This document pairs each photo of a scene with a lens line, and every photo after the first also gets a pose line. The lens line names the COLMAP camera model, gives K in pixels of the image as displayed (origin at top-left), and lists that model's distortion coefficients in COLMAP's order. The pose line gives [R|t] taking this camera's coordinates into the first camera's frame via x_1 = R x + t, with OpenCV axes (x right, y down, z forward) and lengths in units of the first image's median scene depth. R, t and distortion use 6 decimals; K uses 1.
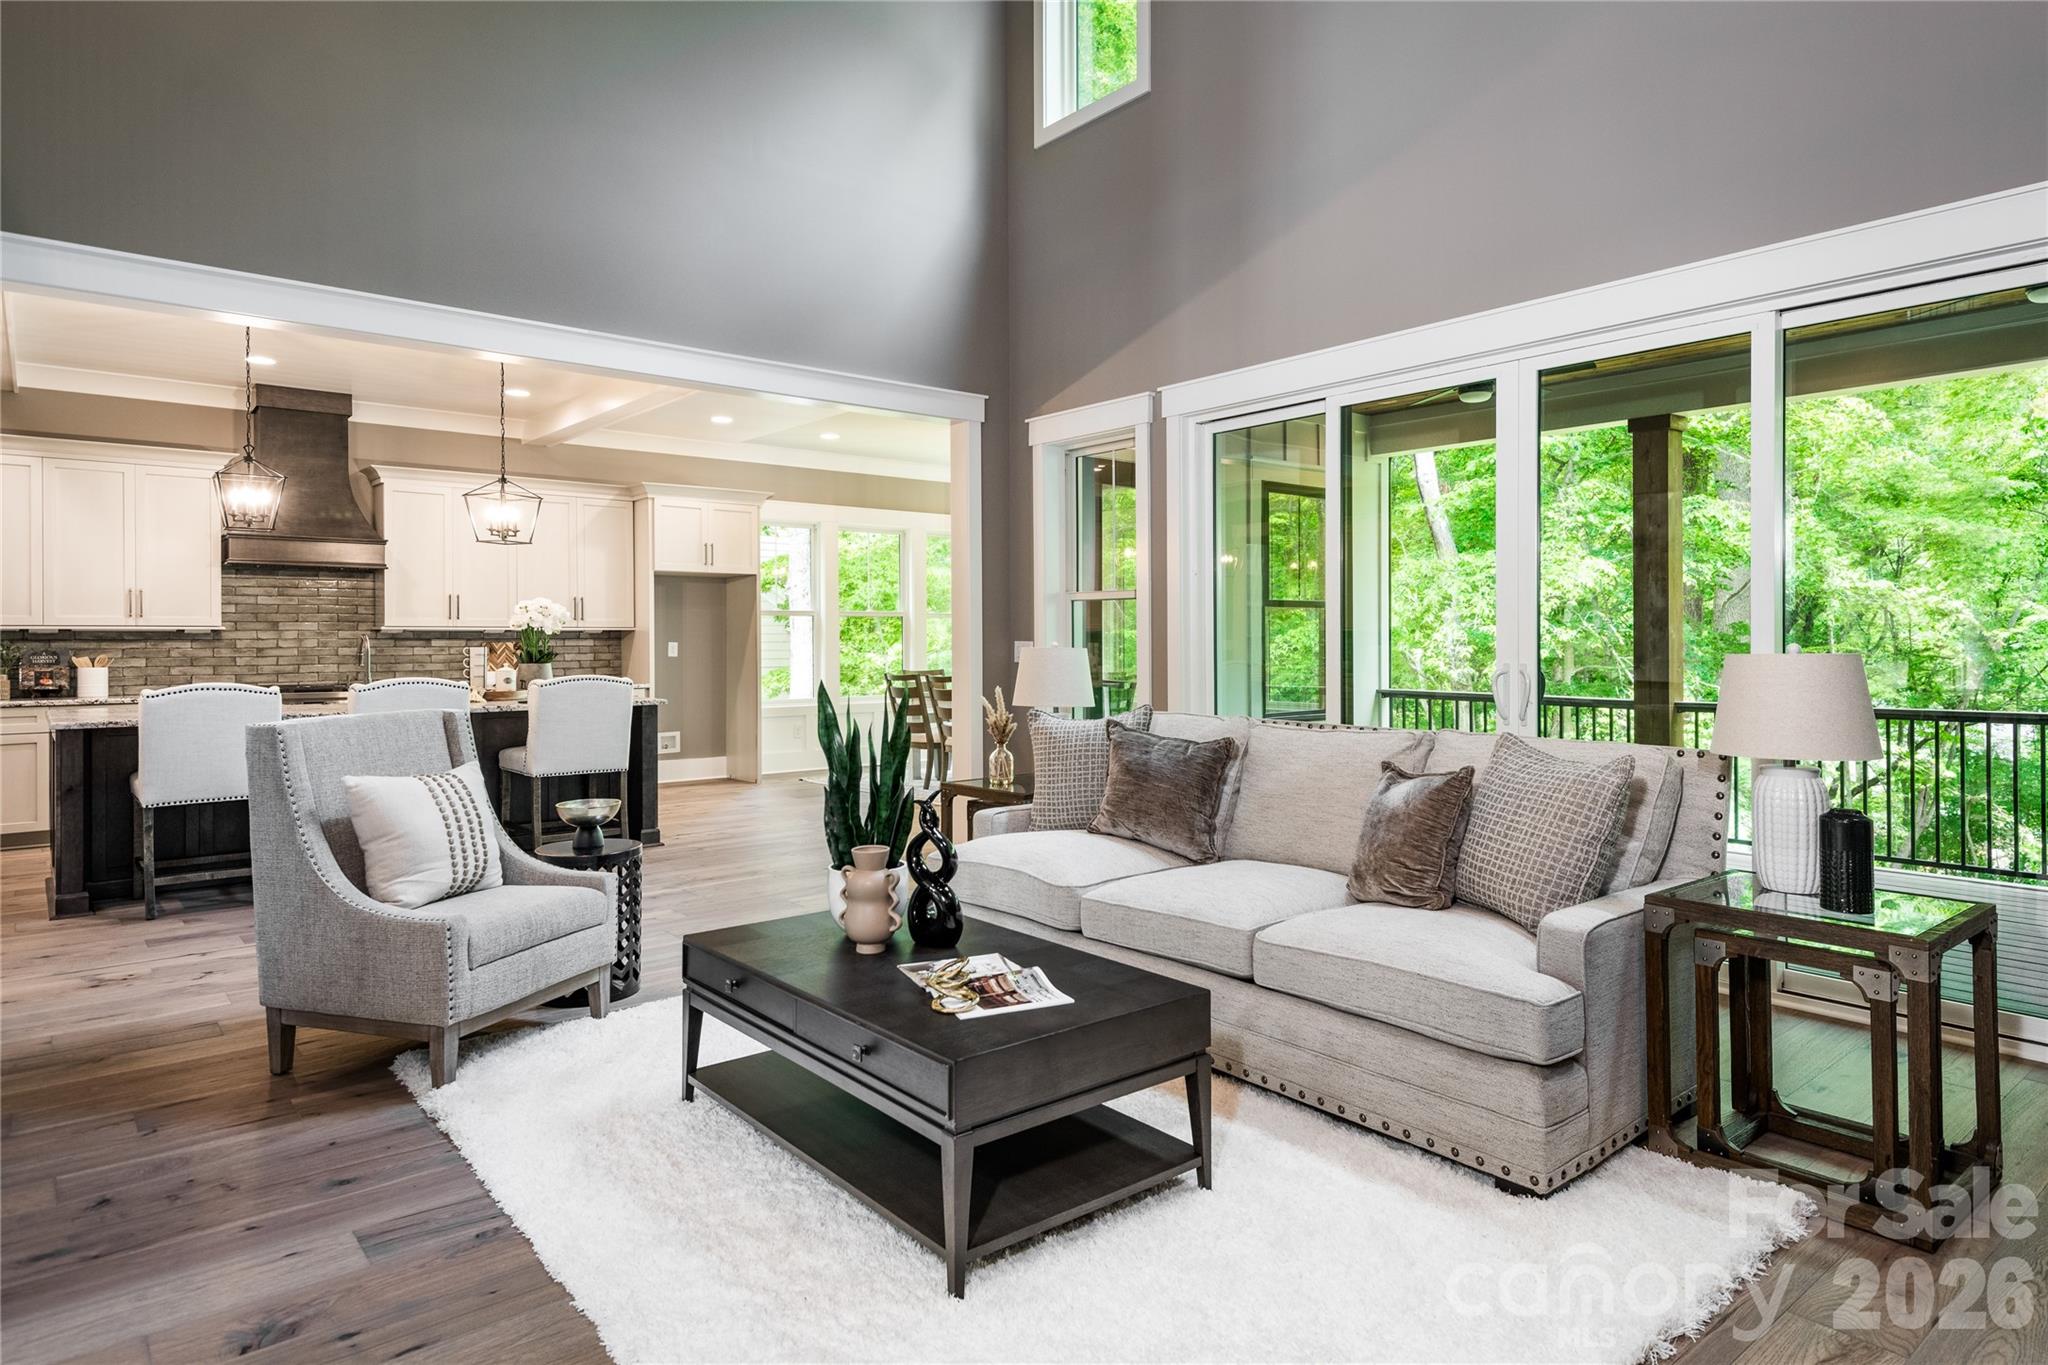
lens RADIAL K [[1174.3, 0, 1028.7], [0, 1174.3, 675.2], [0, 0, 1]] dist [0.004648, 0.000077]
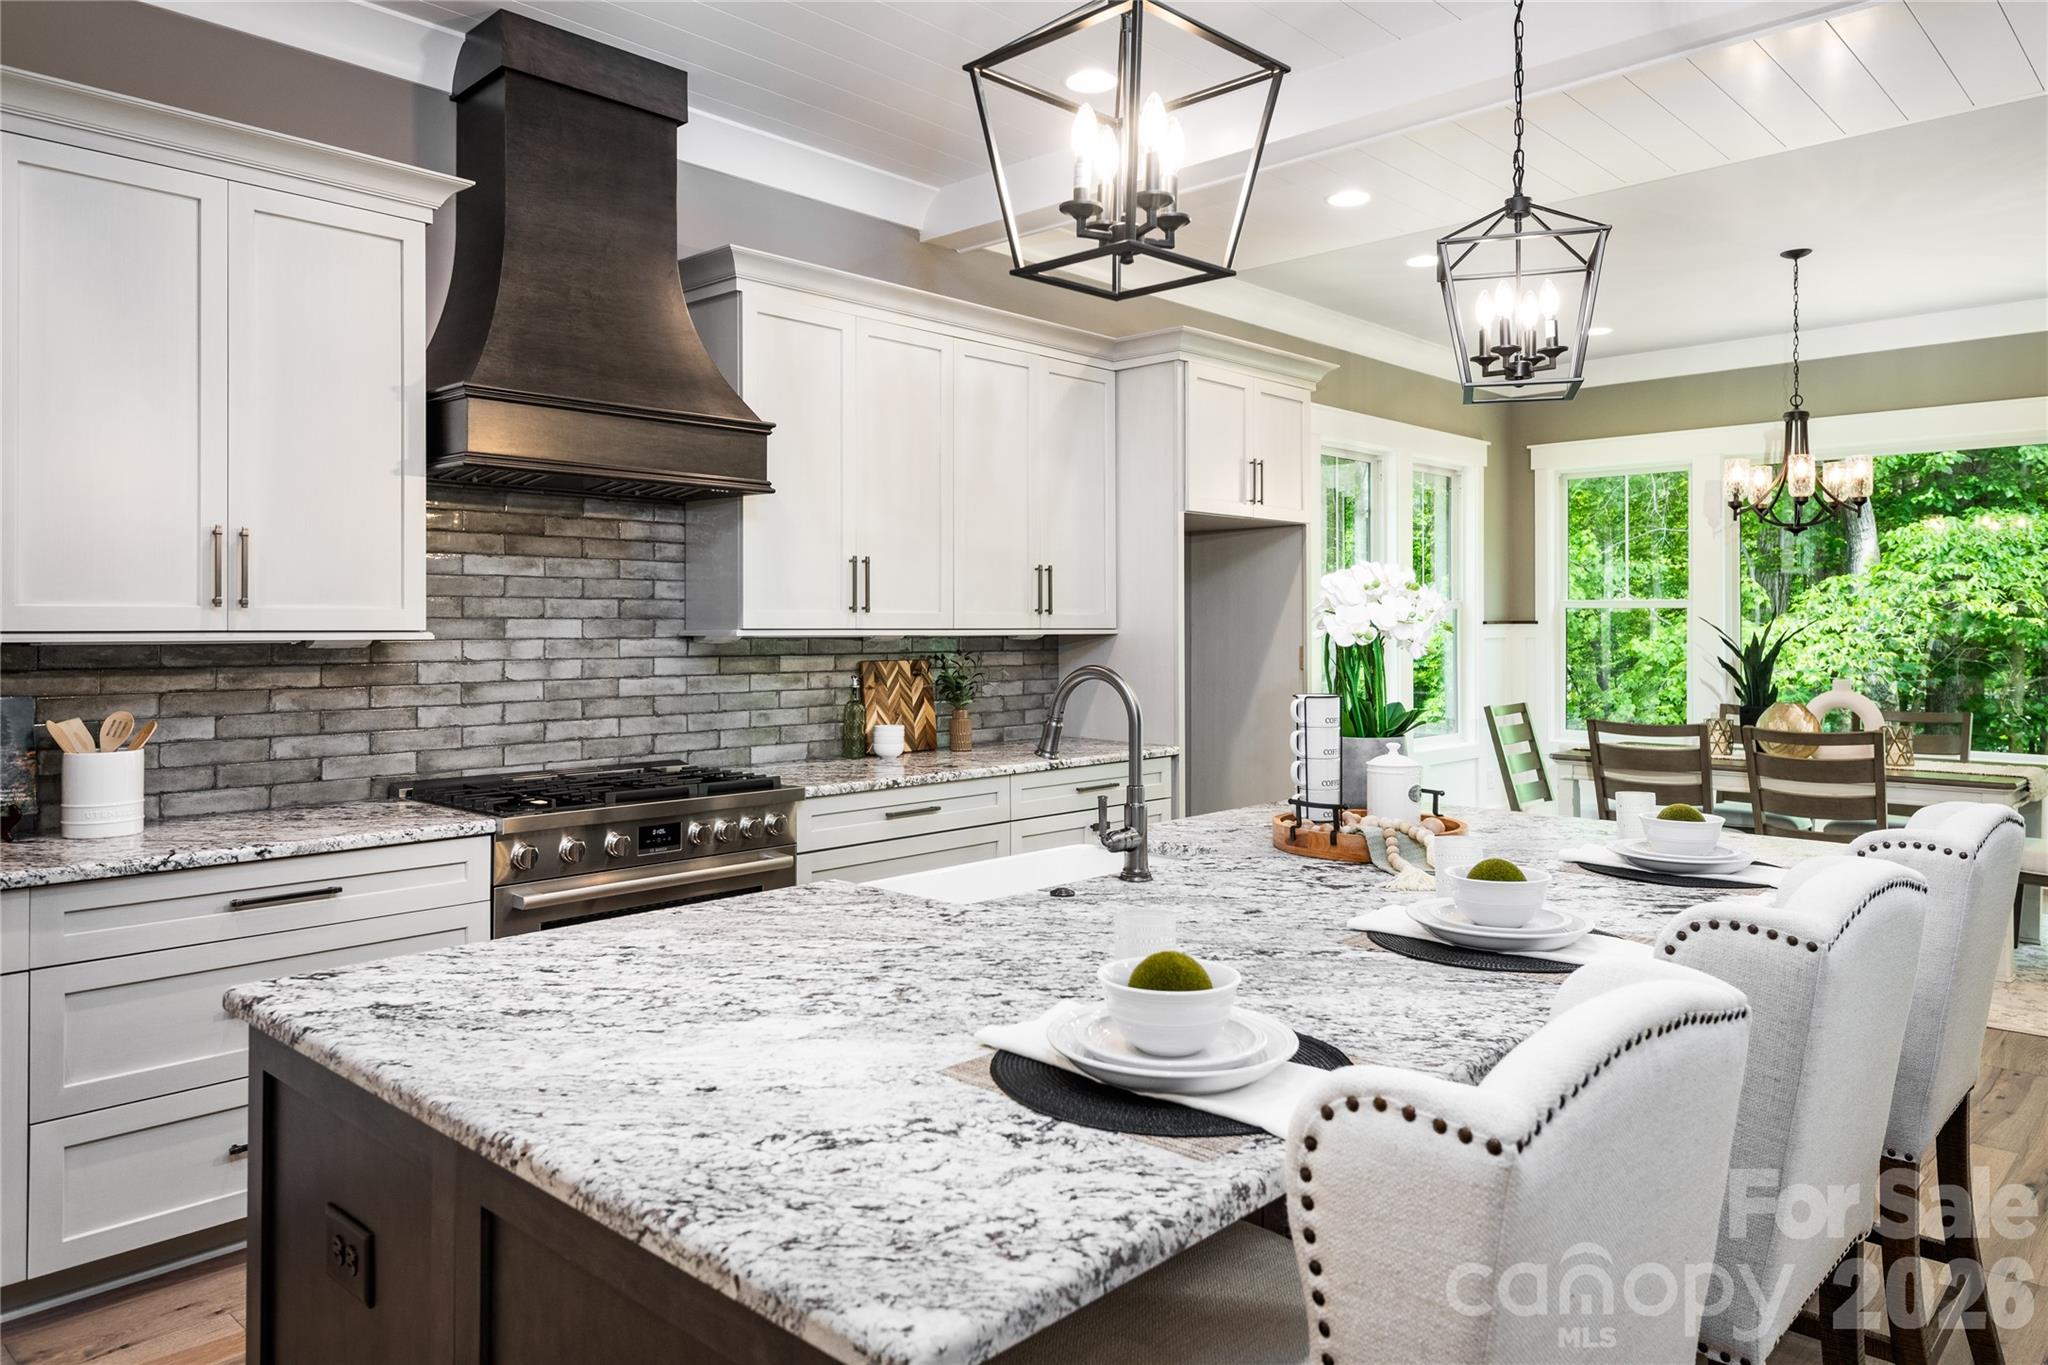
lens RADIAL K [[1382.2, 0, 1020.0], [0, 1382.2, 664.3], [0, 0, 1]] dist [0.002276, 0.000589]
pose [[0.993035, -0.006225, 0.117655, -0.518520], [0.007424, 0.999925, -0.009756, -0.023460], [-0.117586, 0.010561, 0.993007, 0.504745]]
